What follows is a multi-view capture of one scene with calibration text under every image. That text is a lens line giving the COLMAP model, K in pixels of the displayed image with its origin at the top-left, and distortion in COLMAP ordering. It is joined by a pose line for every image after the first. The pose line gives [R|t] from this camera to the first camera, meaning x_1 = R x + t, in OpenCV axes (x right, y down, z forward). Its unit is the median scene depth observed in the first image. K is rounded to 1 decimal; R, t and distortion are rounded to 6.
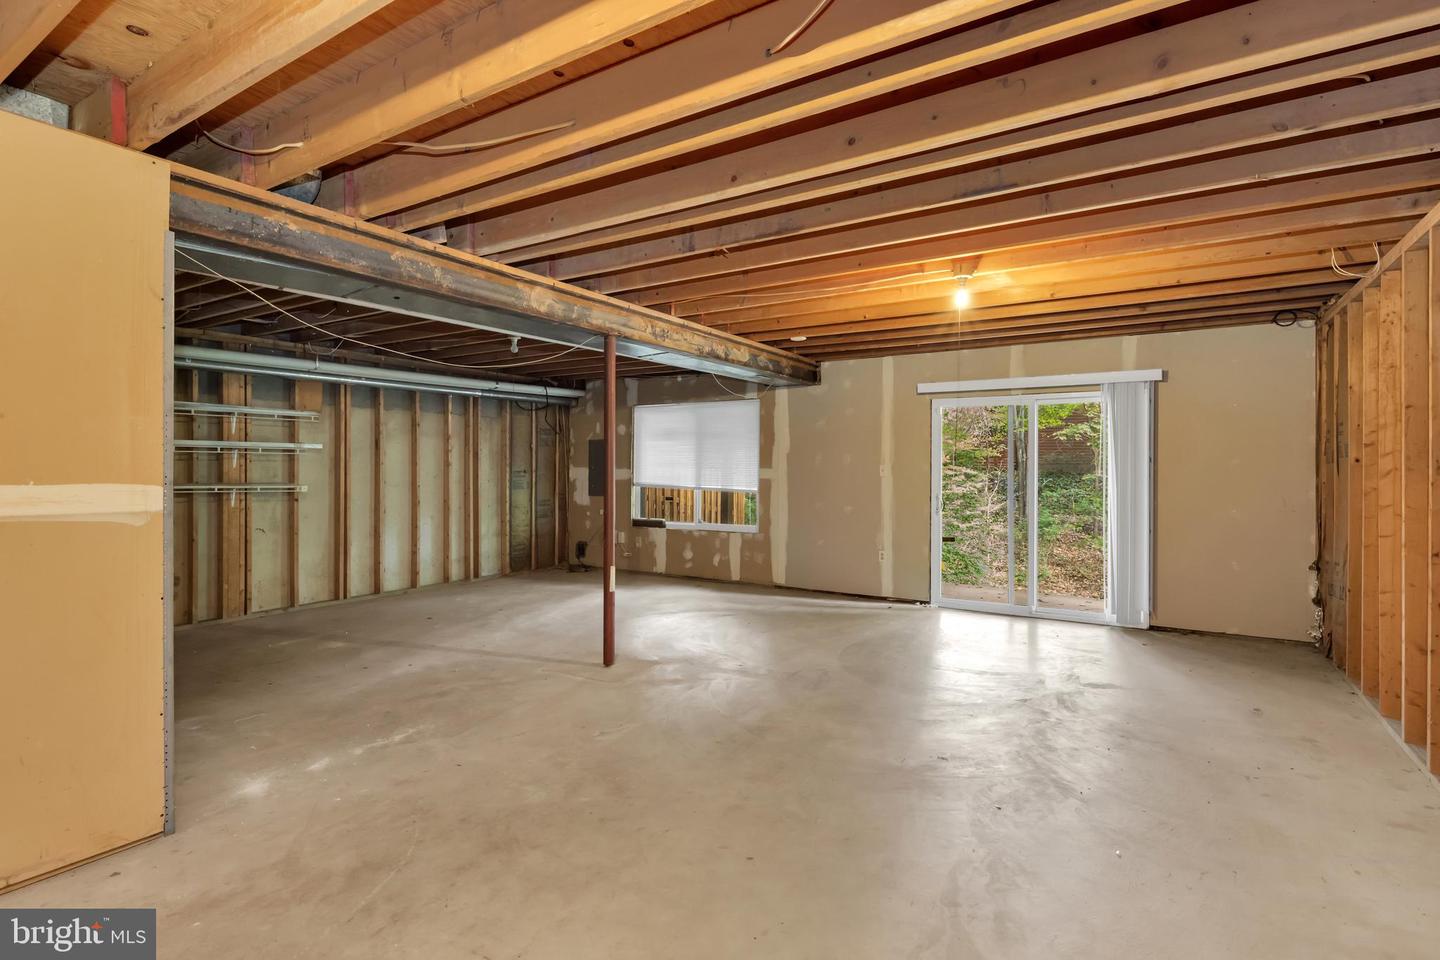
lens RADIAL K [[698.6, 0, 721.6], [0, 698.6, 469.8], [0, 0, 1]] dist [0.001103, 0.001520]
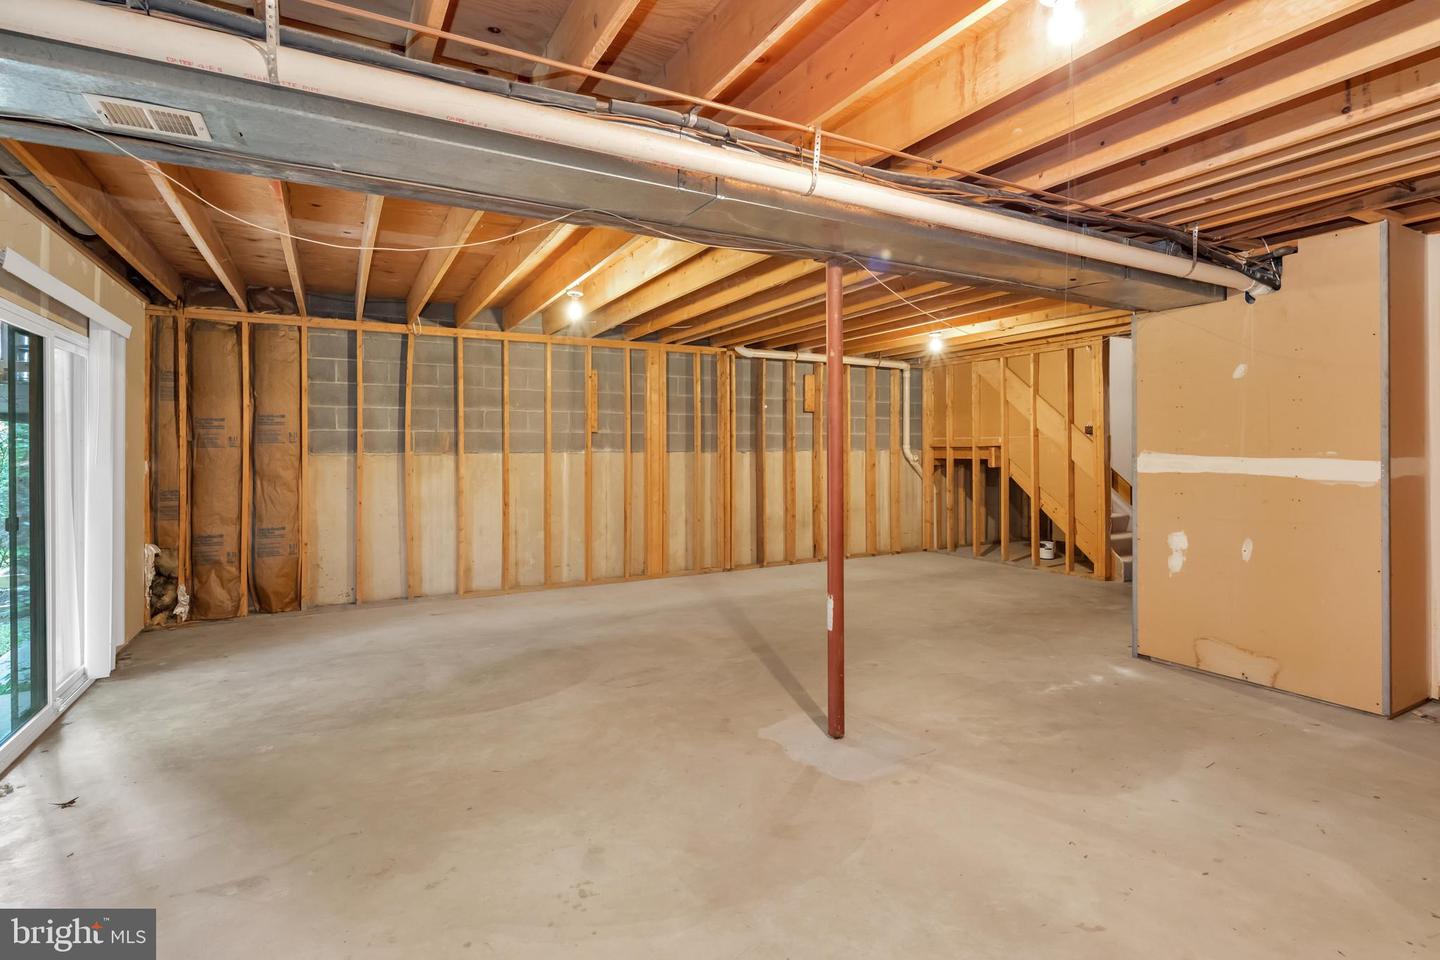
lens RADIAL K [[698.6, 0, 720.6], [0, 698.6, 466.3], [0, 0, 1]] dist [0.001103, 0.001520]
pose [[-0.878331, -0.004391, 0.478033, -0.525117], [0.008639, 0.999649, 0.025056, -0.006773], [-0.477975, 0.026137, -0.877985, 2.225662]]
